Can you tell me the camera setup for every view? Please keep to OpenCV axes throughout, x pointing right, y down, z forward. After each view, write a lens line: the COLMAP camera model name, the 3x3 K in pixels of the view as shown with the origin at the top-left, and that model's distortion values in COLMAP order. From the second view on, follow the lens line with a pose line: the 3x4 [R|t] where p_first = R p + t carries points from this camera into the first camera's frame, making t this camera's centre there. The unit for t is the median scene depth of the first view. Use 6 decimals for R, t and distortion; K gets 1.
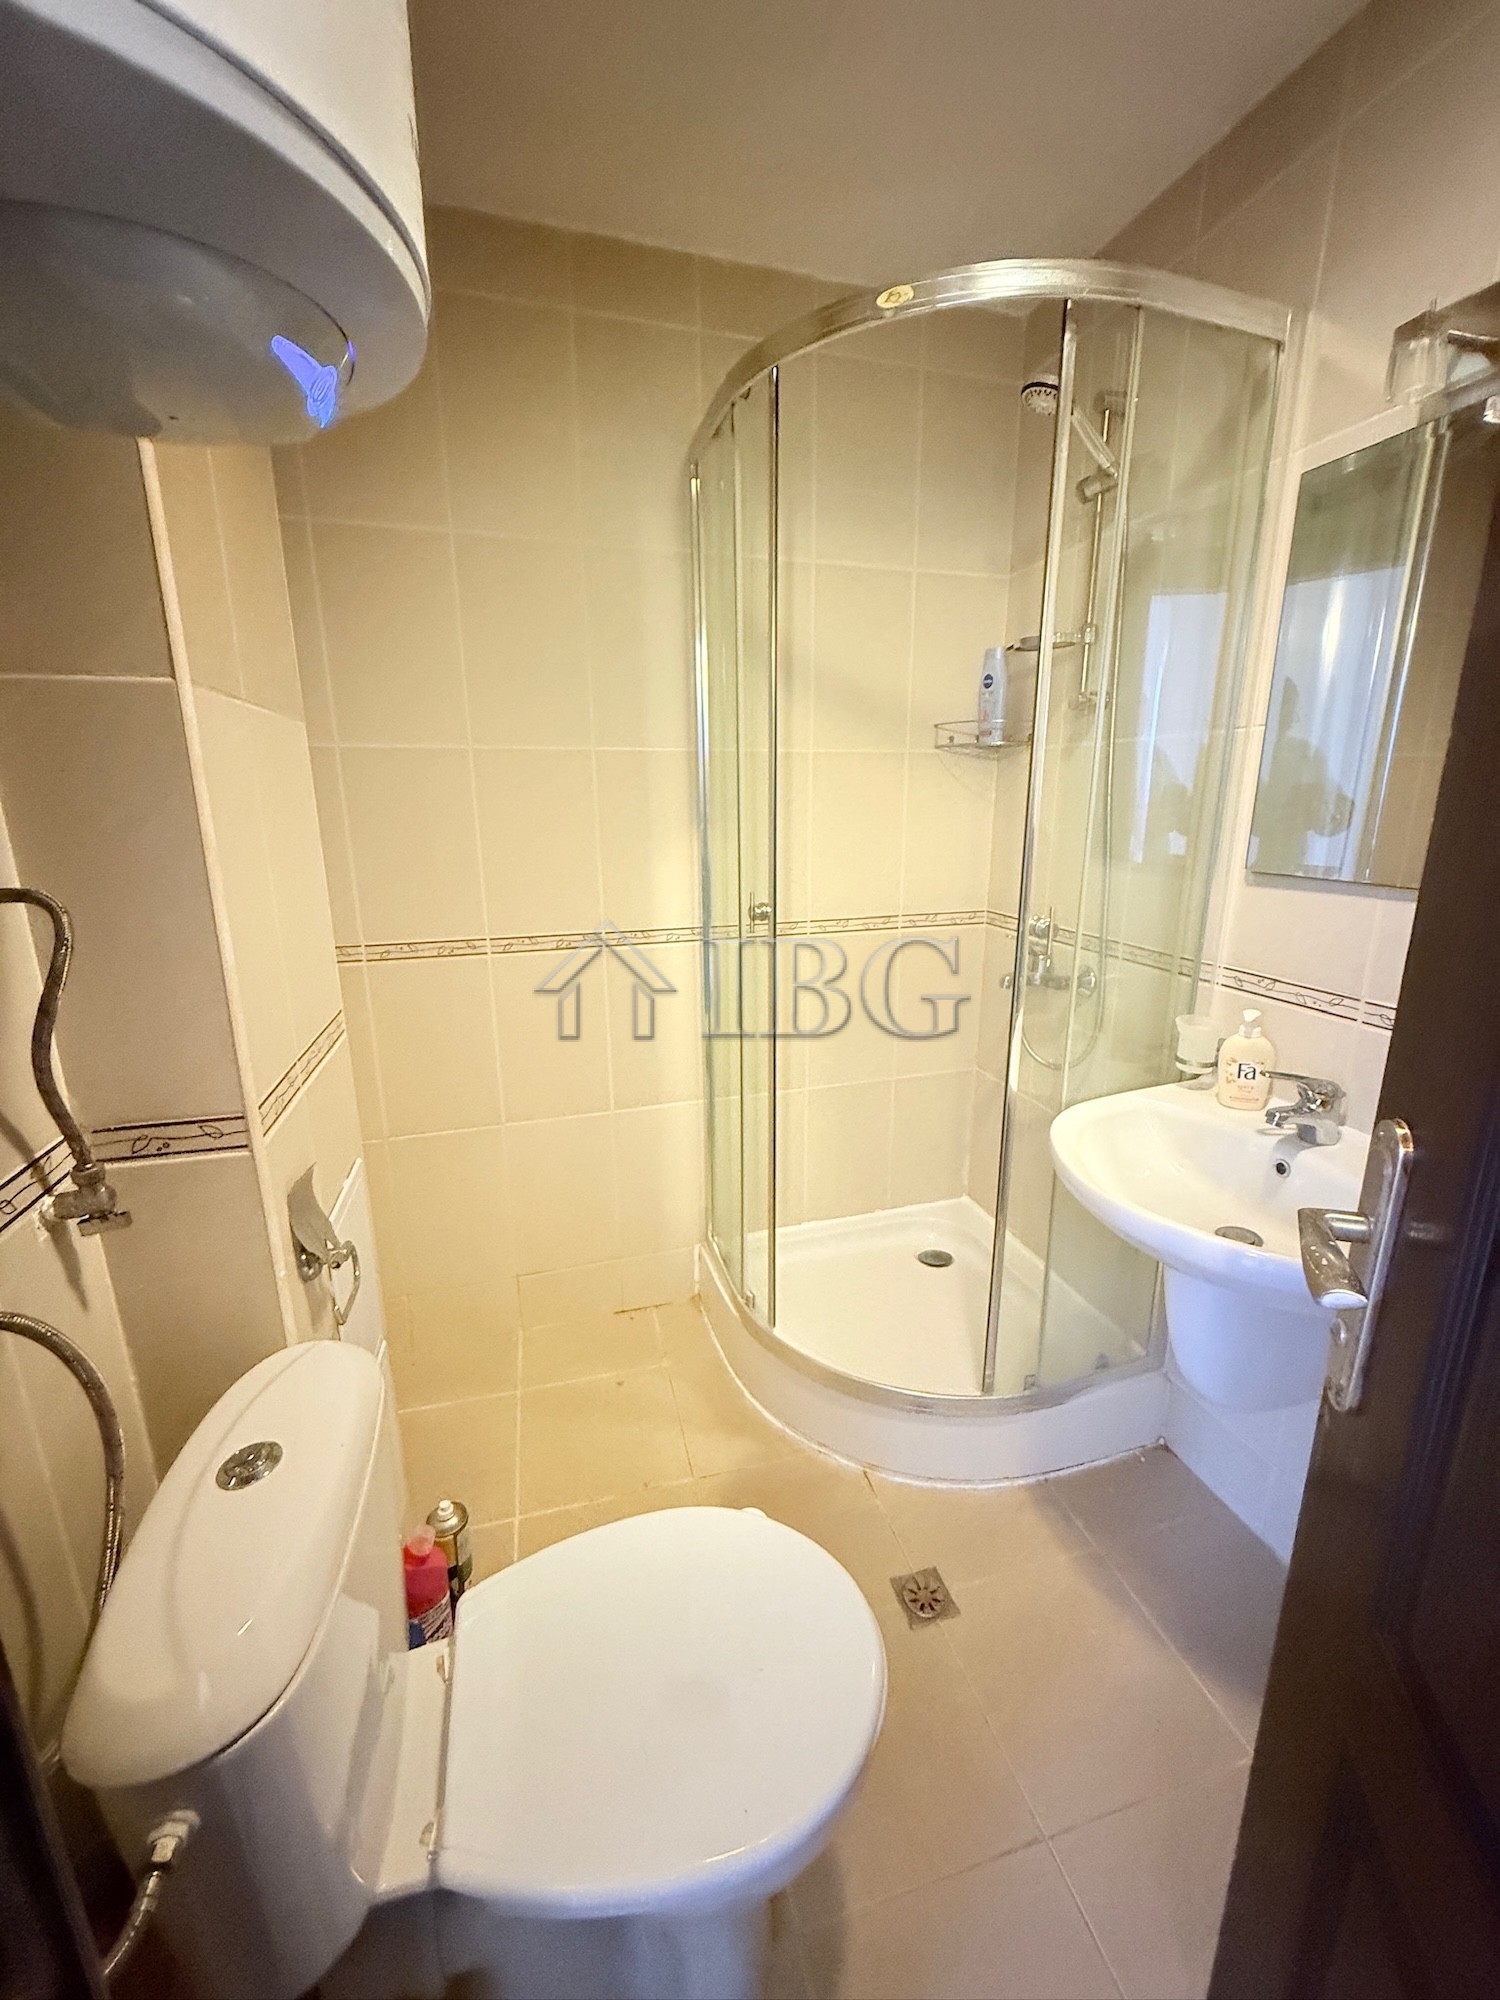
lens RADIAL K [[790.8, 0, 752.0], [0, 790.8, 1000.4], [0, 0, 1]] dist [-0.000607, -0.000161]
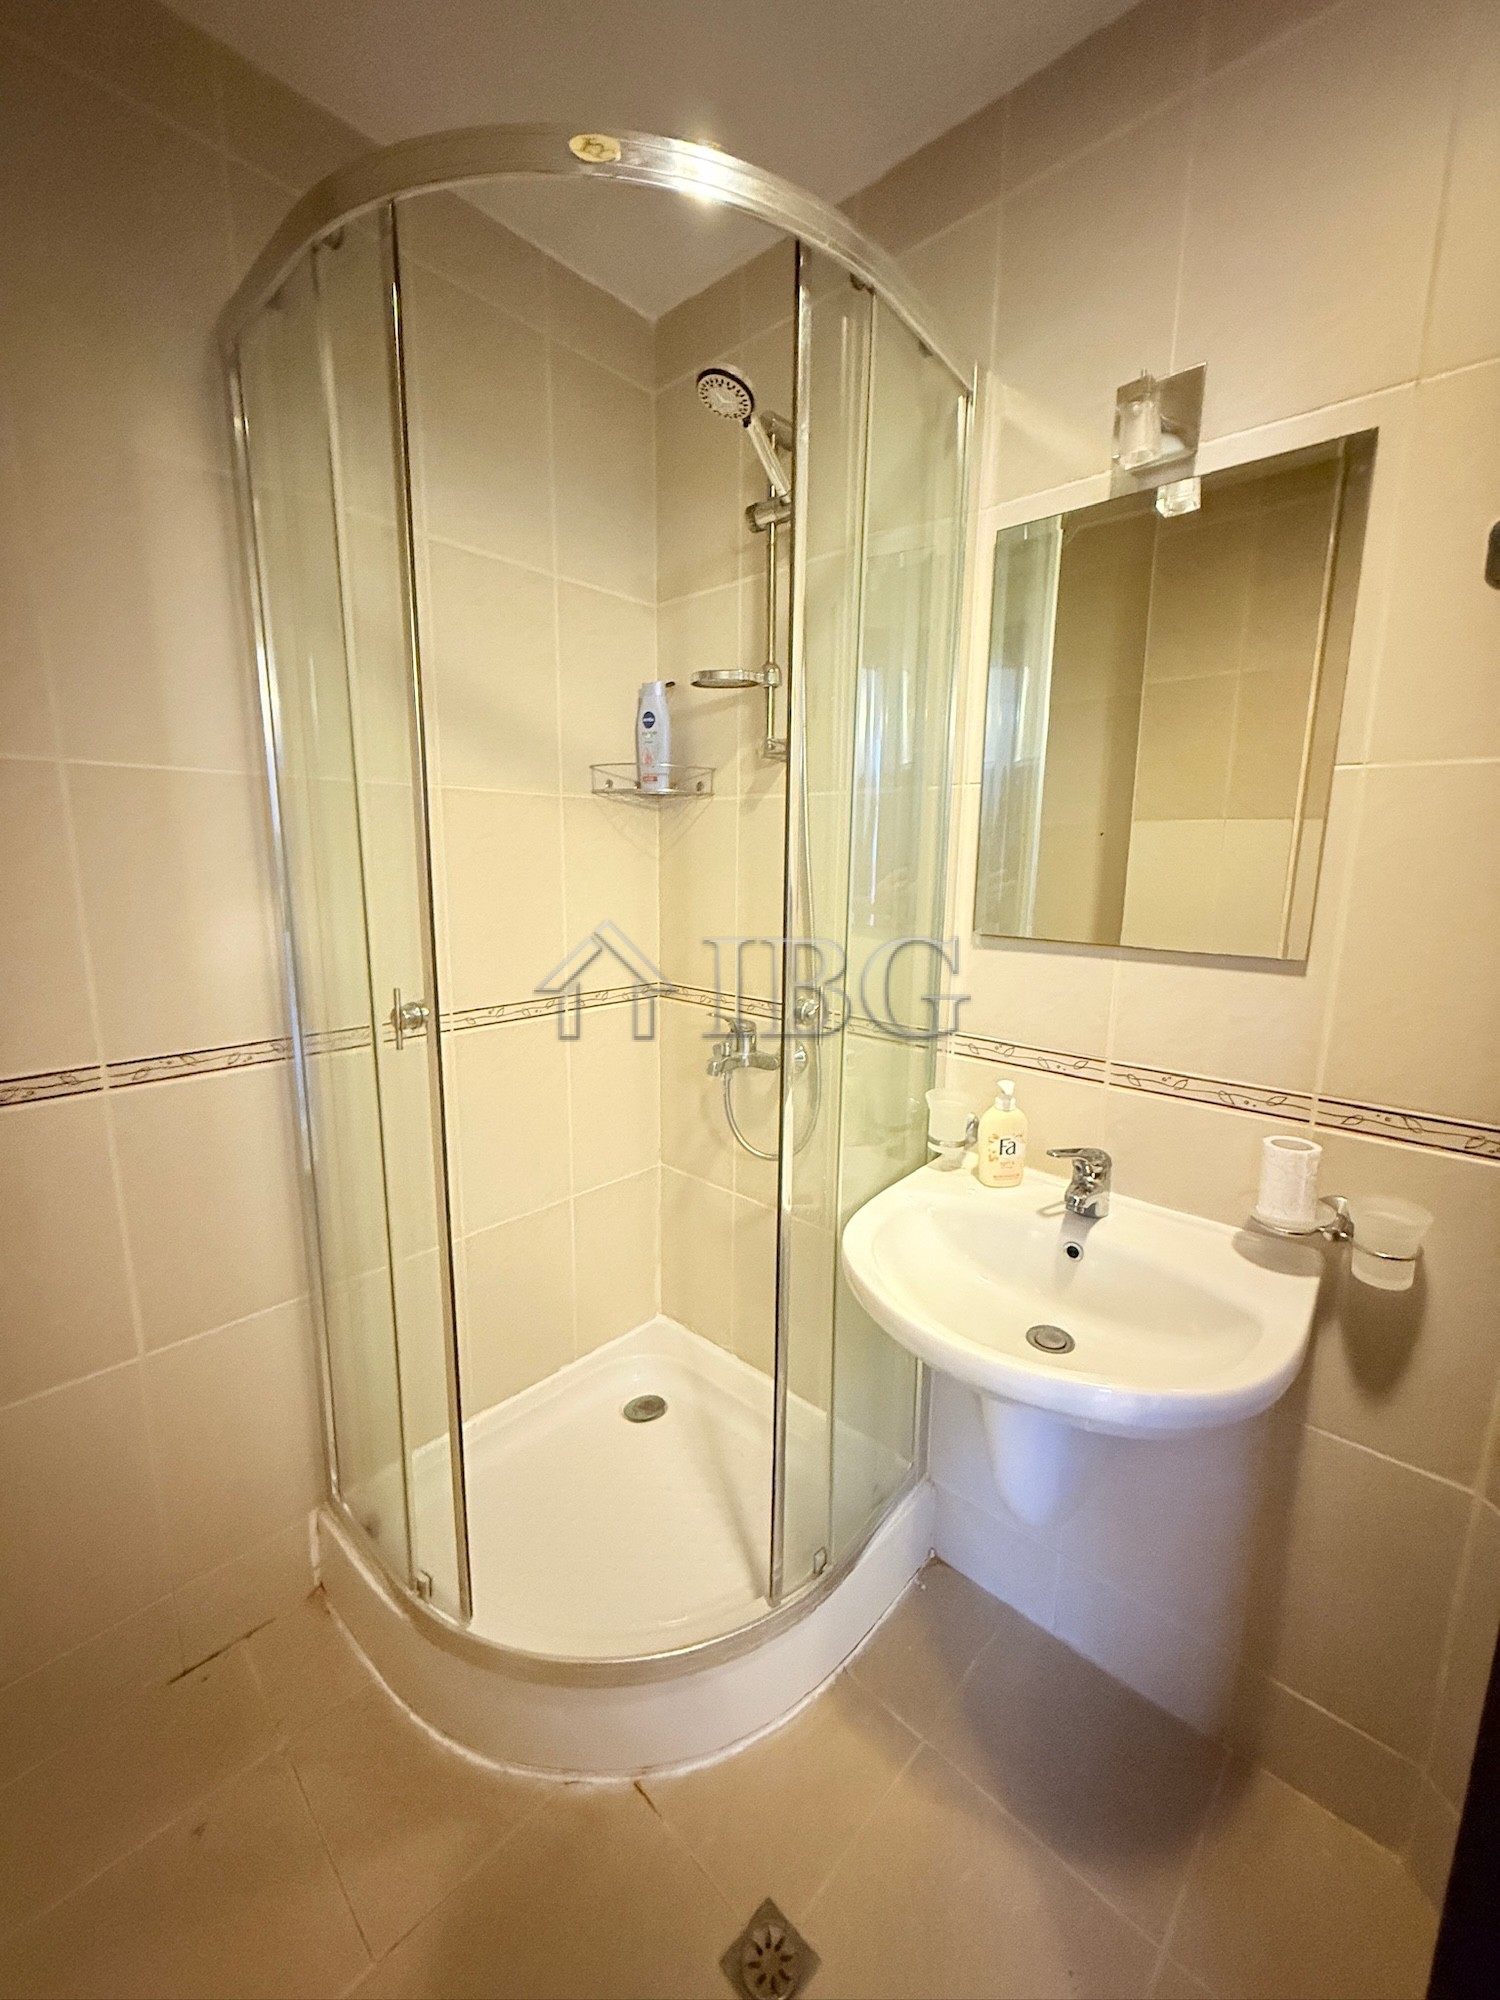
lens RADIAL K [[790.8, 0, 752.0], [0, 790.8, 995.2], [0, 0, 1]] dist [-0.000607, -0.000161]
pose [[0.856682, -0.074641, 0.510416, -0.082211], [0.111453, 0.992887, -0.041868, -0.070414], [-0.503660, 0.092754, 0.858908, 0.285636]]
